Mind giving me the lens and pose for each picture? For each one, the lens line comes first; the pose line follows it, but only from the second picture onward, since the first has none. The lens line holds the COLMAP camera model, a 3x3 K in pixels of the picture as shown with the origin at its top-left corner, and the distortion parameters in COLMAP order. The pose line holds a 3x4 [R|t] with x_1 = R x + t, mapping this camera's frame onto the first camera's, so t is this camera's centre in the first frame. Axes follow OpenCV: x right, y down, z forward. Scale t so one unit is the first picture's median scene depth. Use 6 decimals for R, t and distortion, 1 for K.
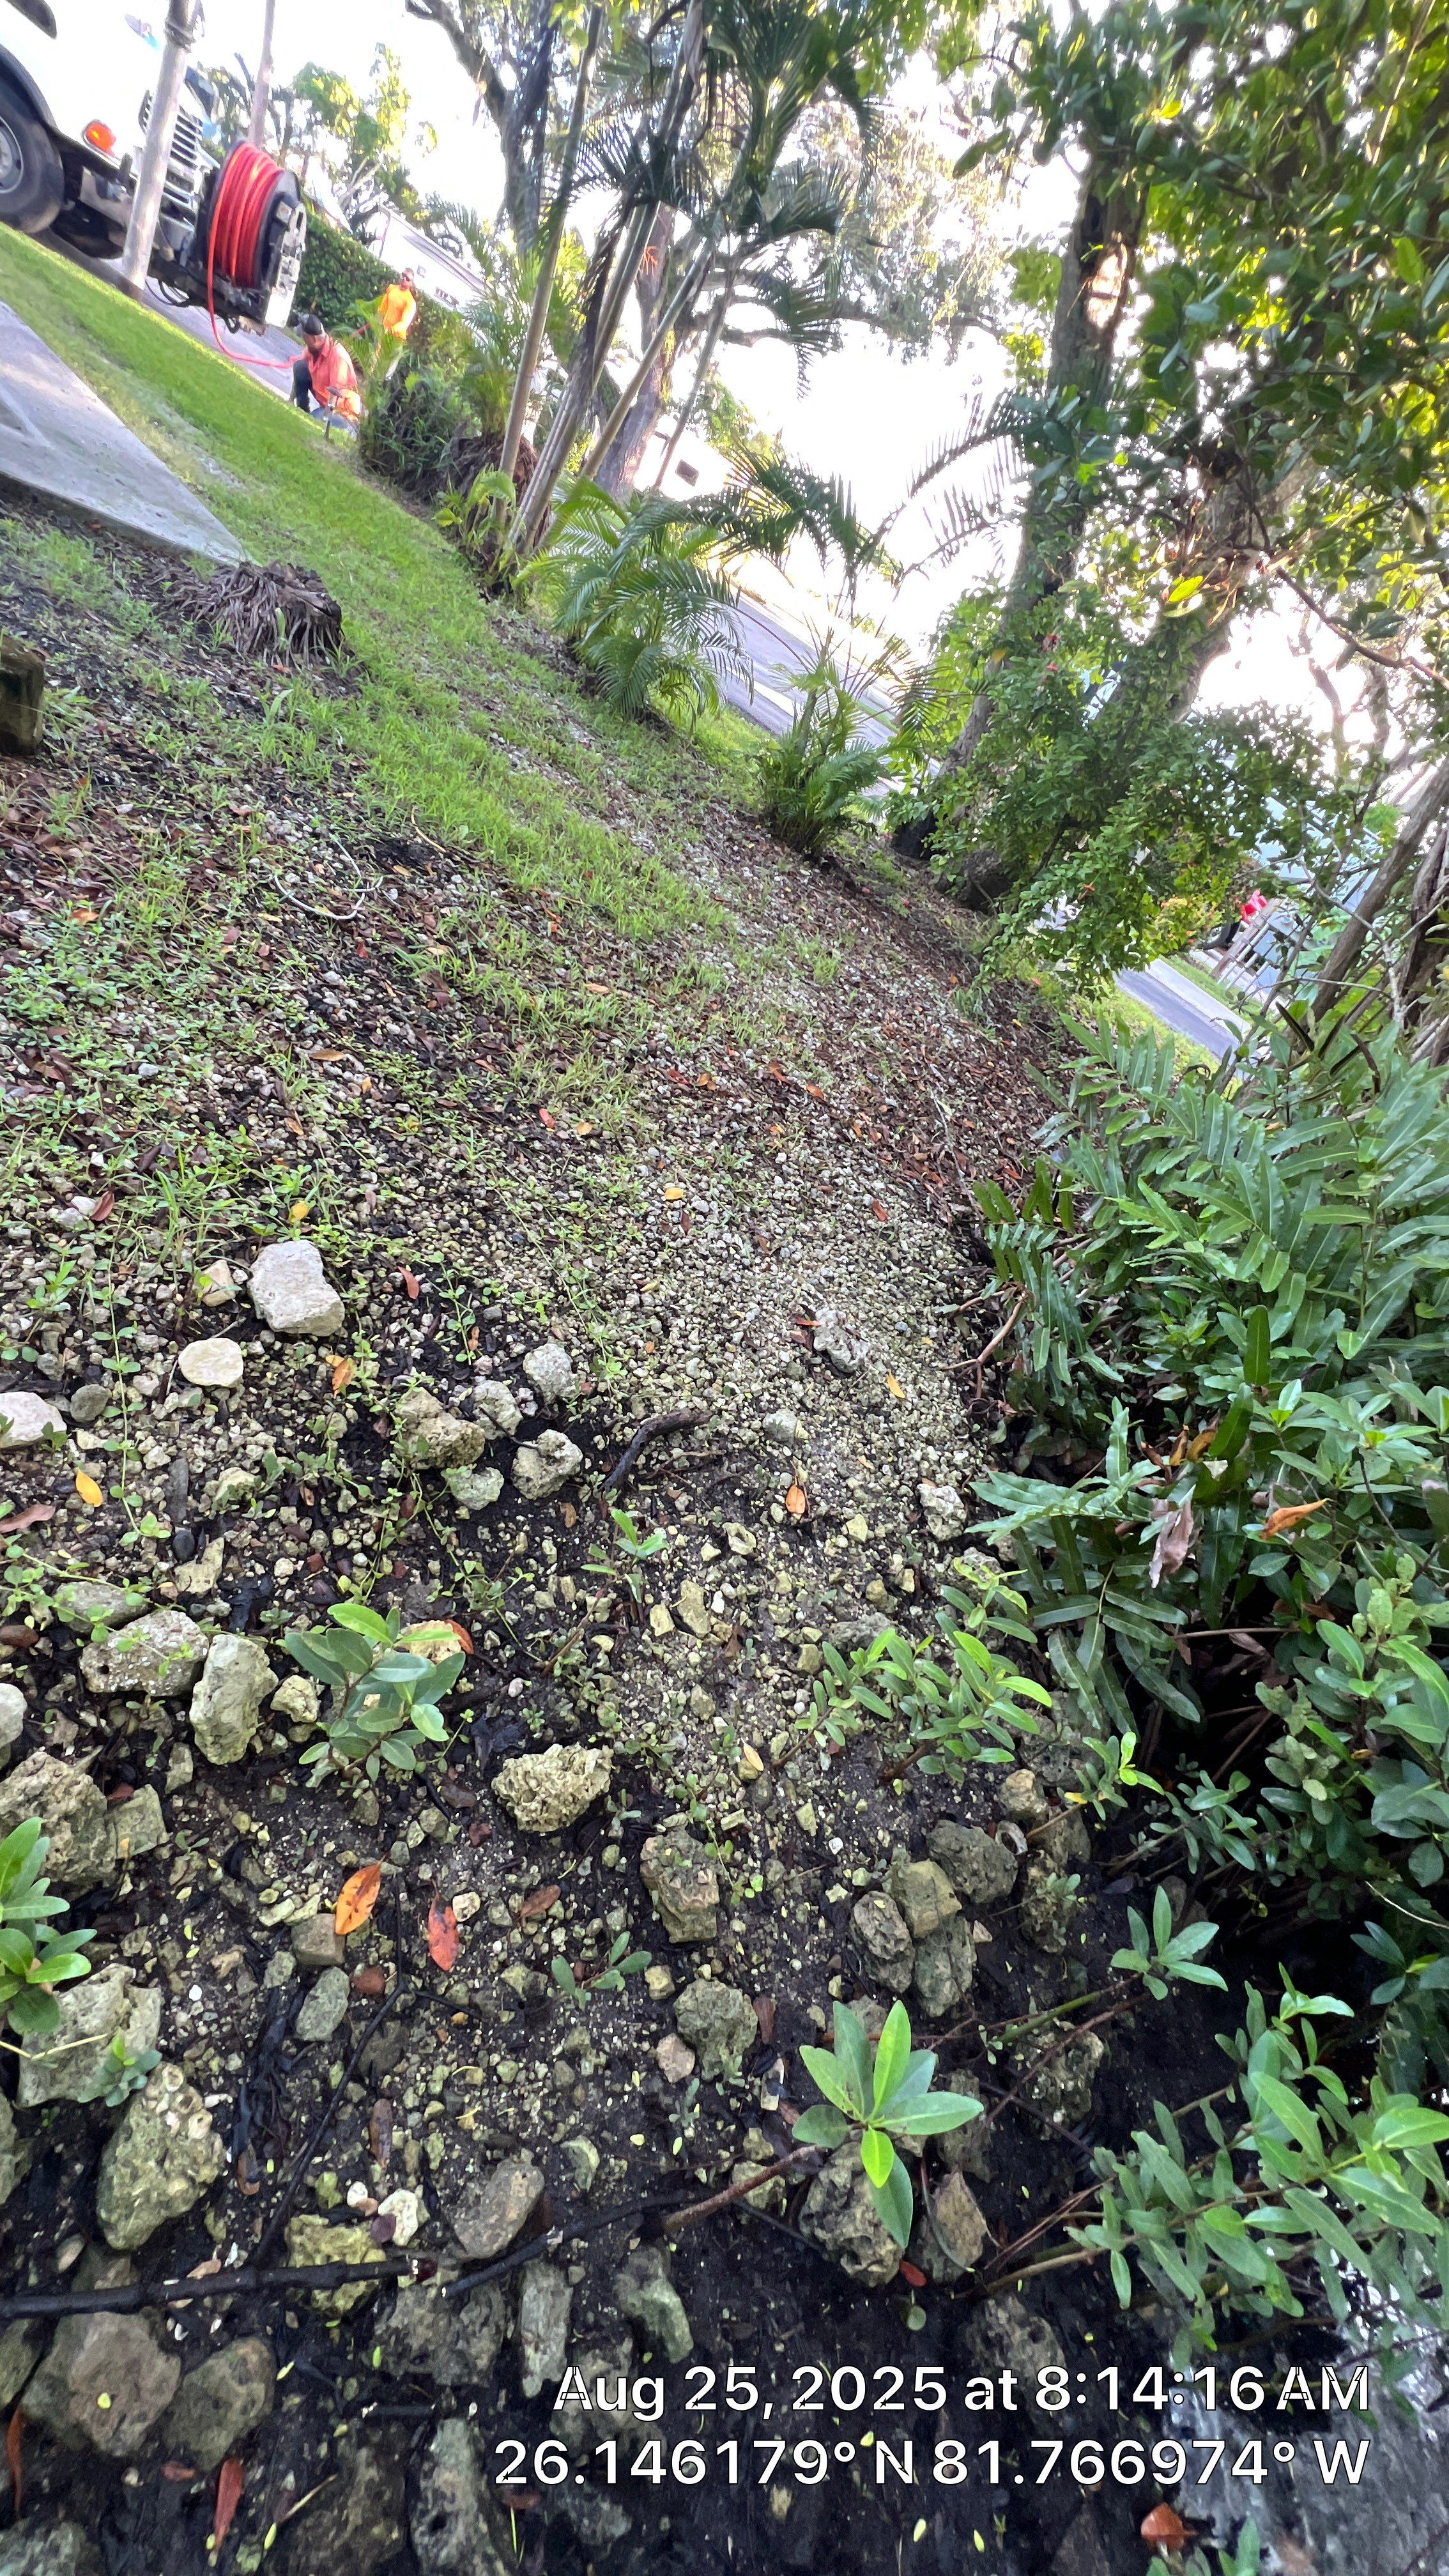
lens RADIAL K [[1042.1, 0, 733.3], [0, 1042.1, 1283.3], [0, 0, 1]] dist [0.001215, 0.000328]
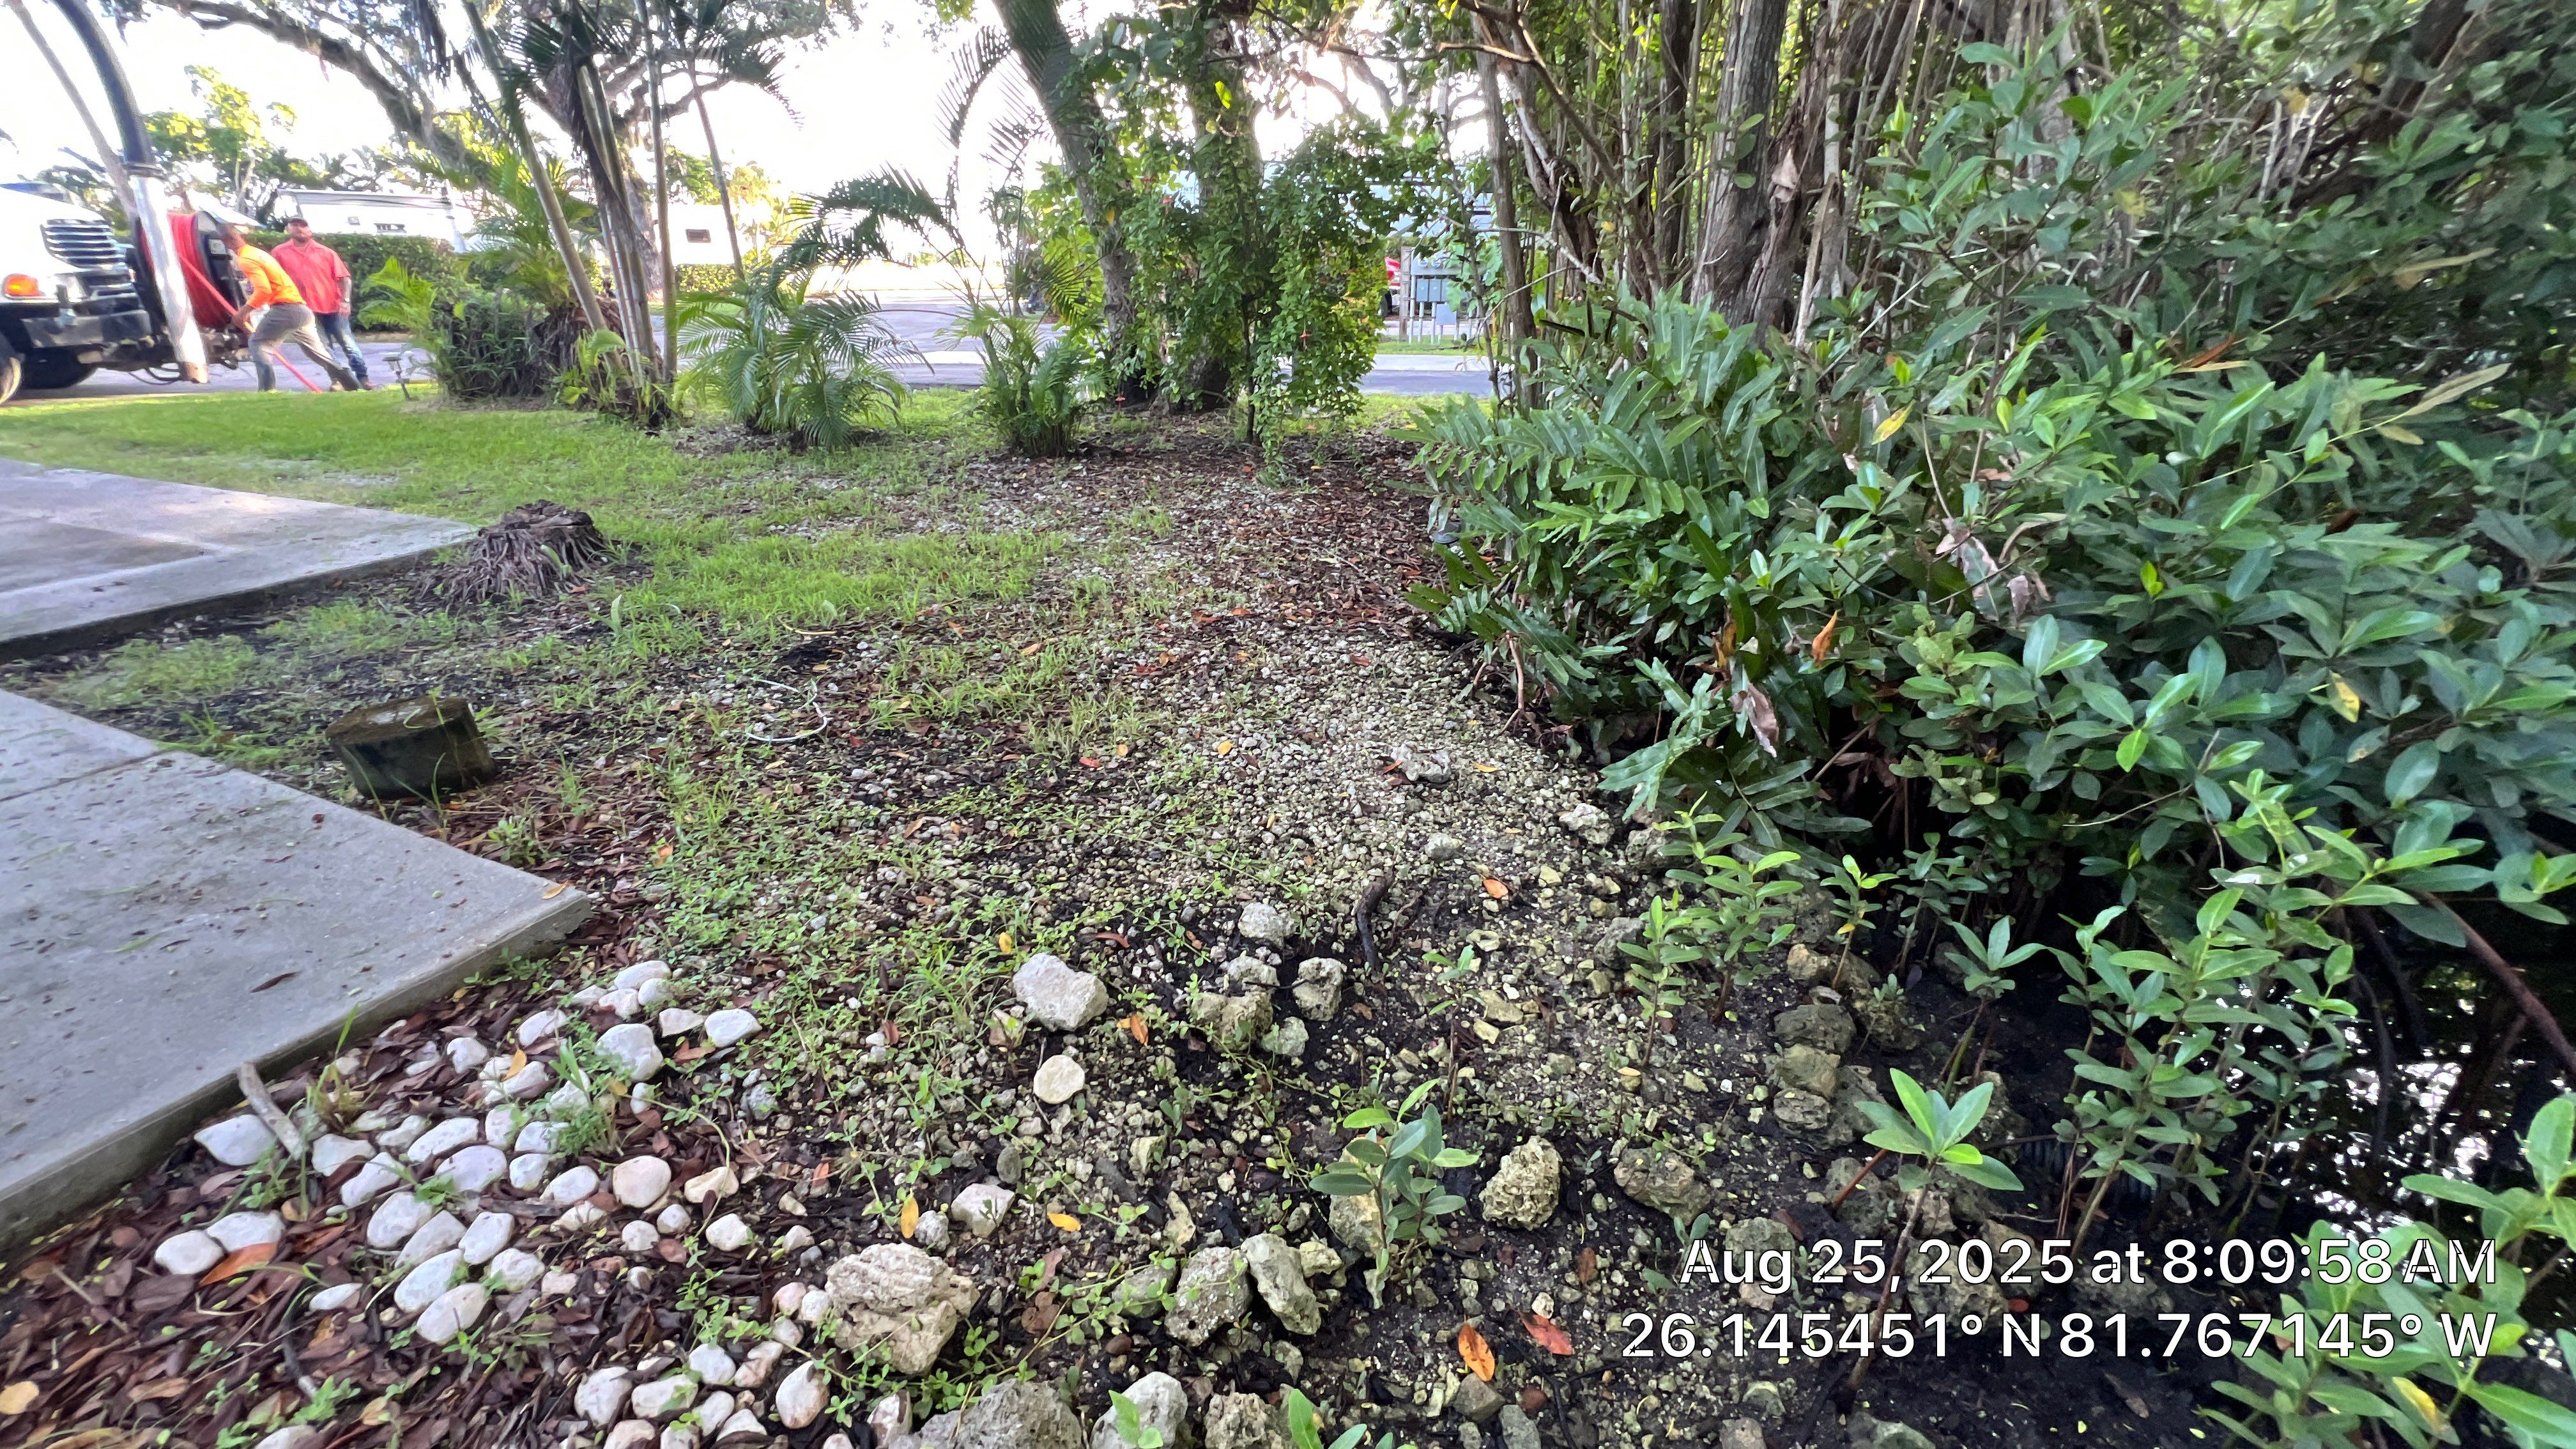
lens RADIAL K [[1042.1, 0, 1288.5], [0, 1042.1, 714.9], [0, 0, 1]] dist [0.001215, 0.000328]
pose [[0.792502, -0.592439, 0.144763, -0.198513], [0.603597, 0.795890, -0.047220, -0.028646], [-0.087241, 0.124801, 0.988339, -0.148371]]
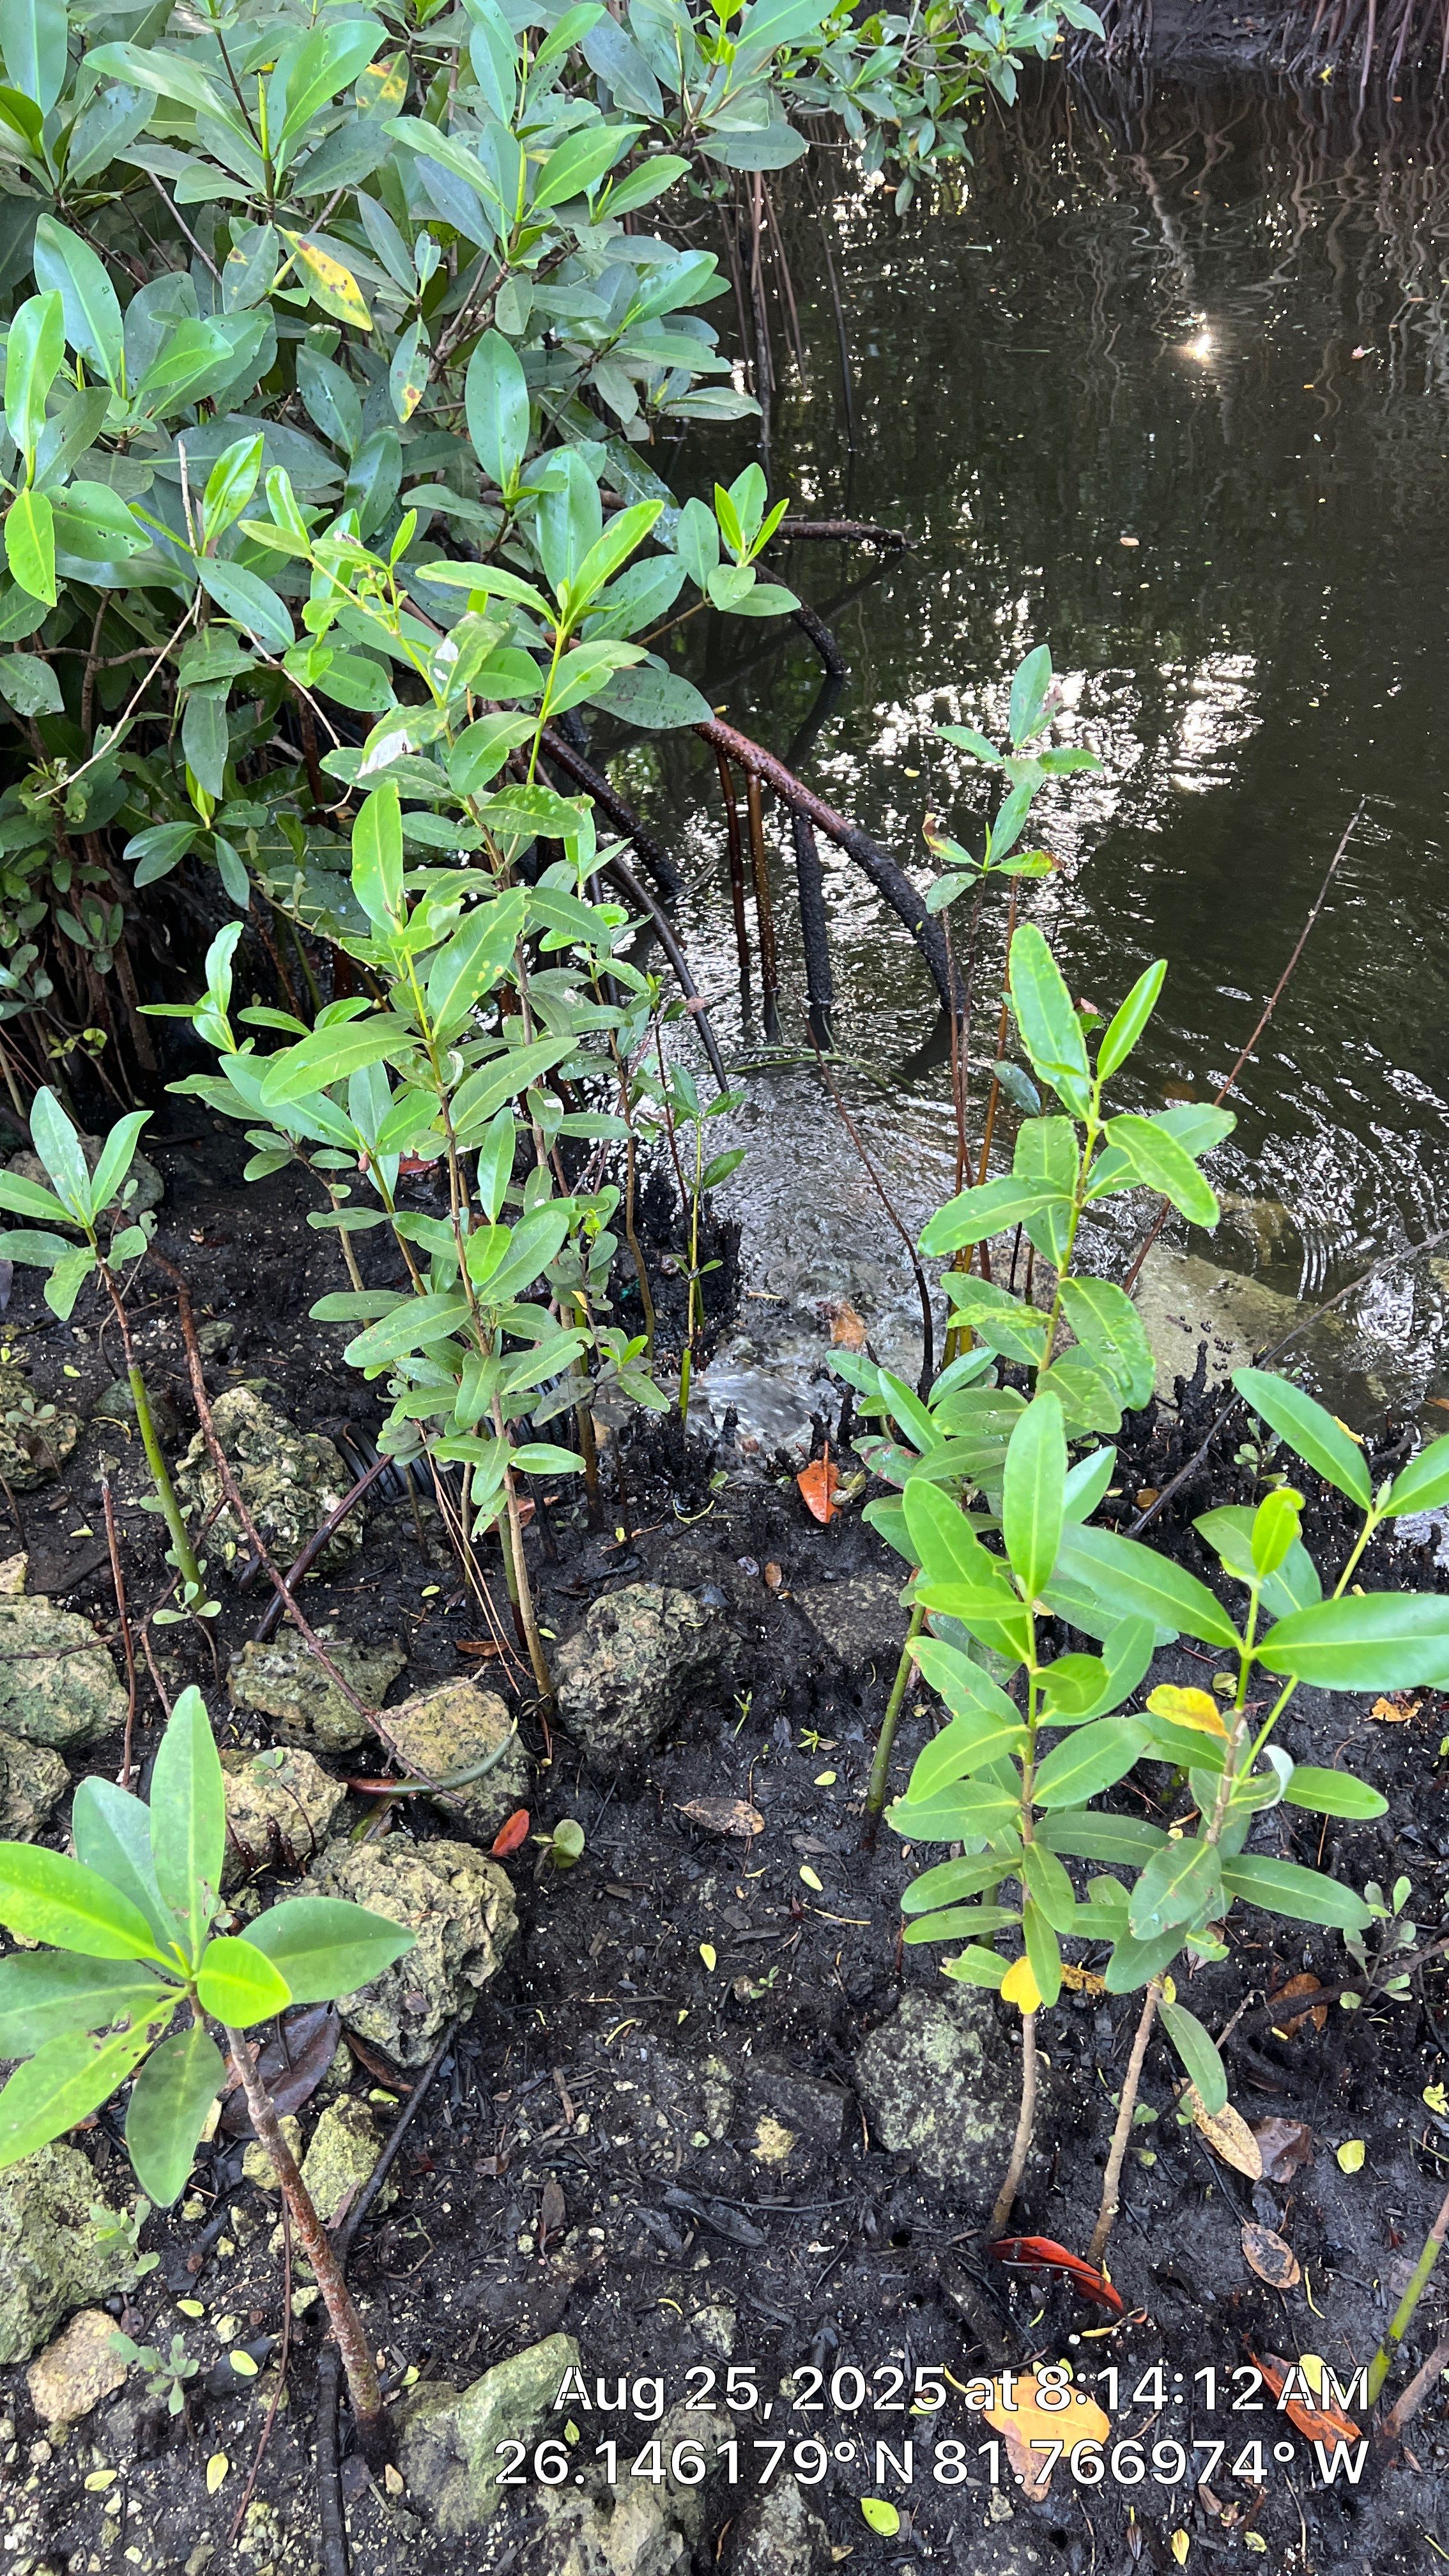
lens RADIAL K [[1042.1, 0, 725.5], [0, 1042.1, 1293.2], [0, 0, 1]] dist [0.001215, 0.000328]
pose [[0.059070, -0.905650, 0.419891, 0.166868], [0.664150, 0.349679, 0.660779, 0.461444], [-0.745262, 0.239839, 0.622143, 0.417277]]
